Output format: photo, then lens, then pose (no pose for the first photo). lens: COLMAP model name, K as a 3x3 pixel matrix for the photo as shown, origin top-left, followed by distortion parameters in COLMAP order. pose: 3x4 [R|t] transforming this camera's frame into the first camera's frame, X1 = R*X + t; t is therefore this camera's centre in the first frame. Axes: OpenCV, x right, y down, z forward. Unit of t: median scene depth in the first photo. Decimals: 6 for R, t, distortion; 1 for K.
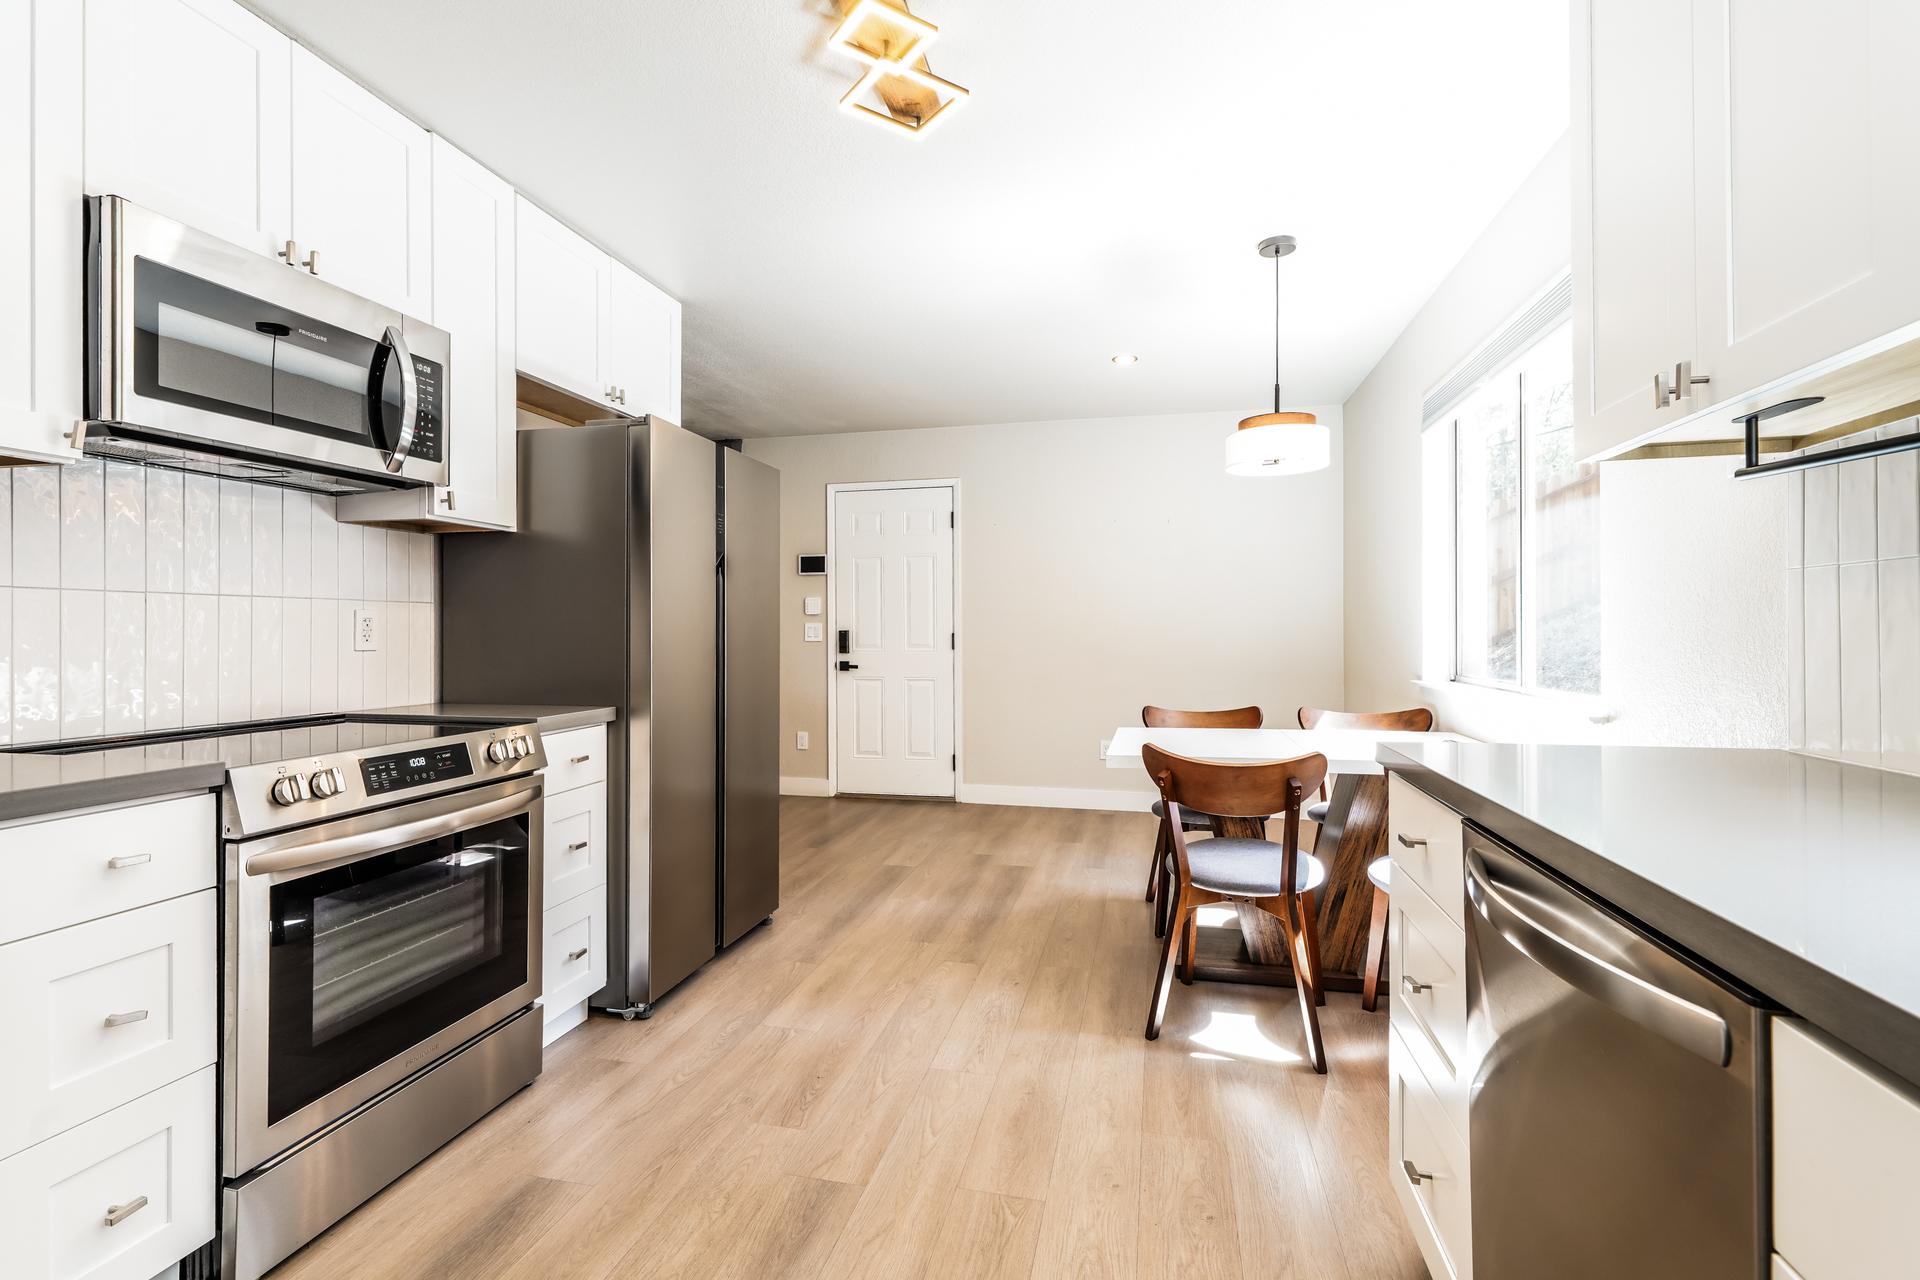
lens RADIAL K [[894.4, 0, 959.0], [0, 894.4, 619.3], [0, 0, 1]] dist [0.000479, -0.000380]
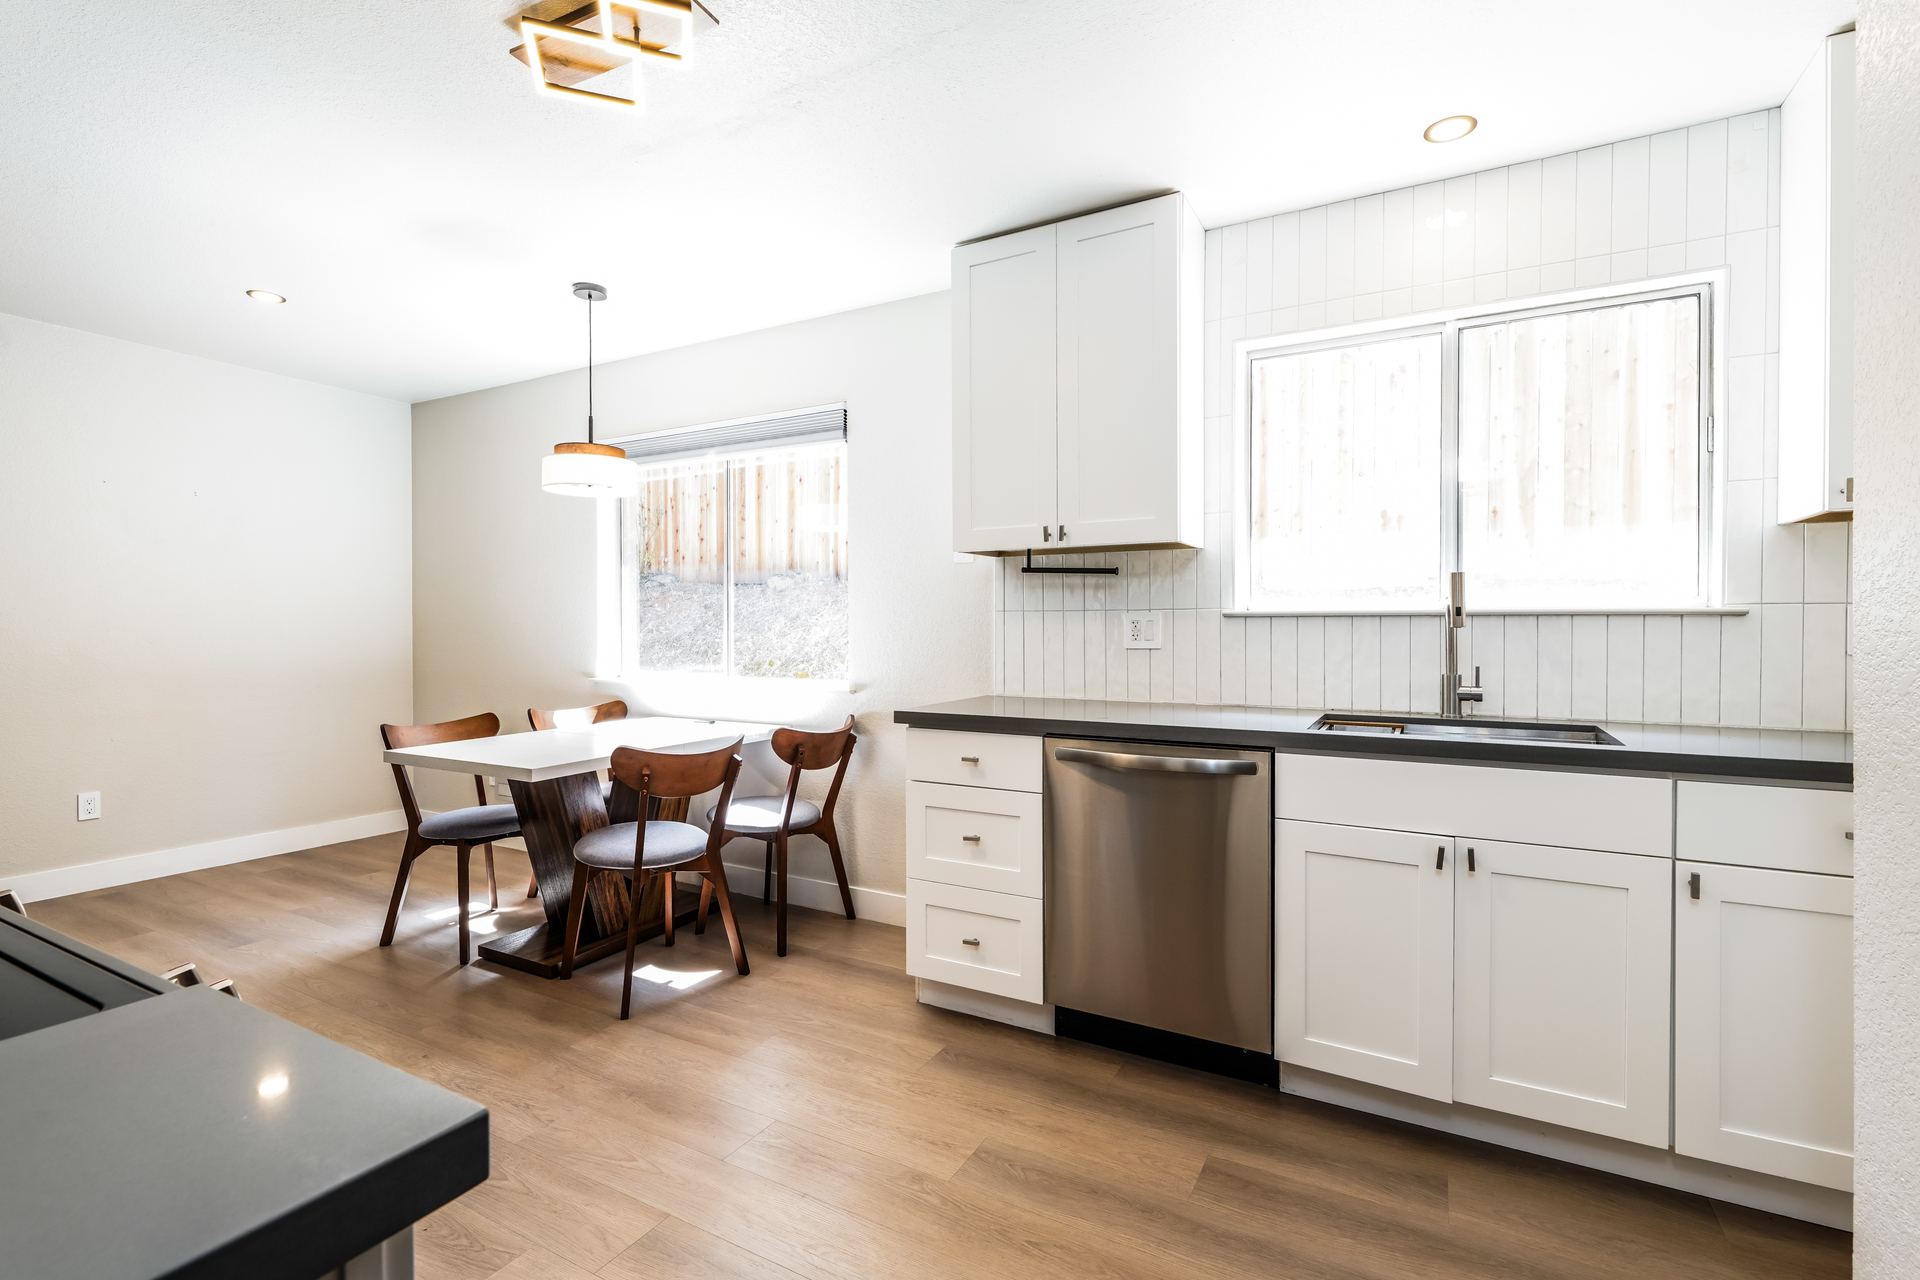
lens RADIAL K [[894.4, 0, 959.0], [0, 894.4, 619.3], [0, 0, 1]] dist [0.000479, -0.000380]
pose [[0.235166, 0.008889, 0.971915, -0.612949], [-0.010472, 0.999923, -0.006611, -0.007822], [-0.971899, -0.008624, 0.235241, 0.293499]]
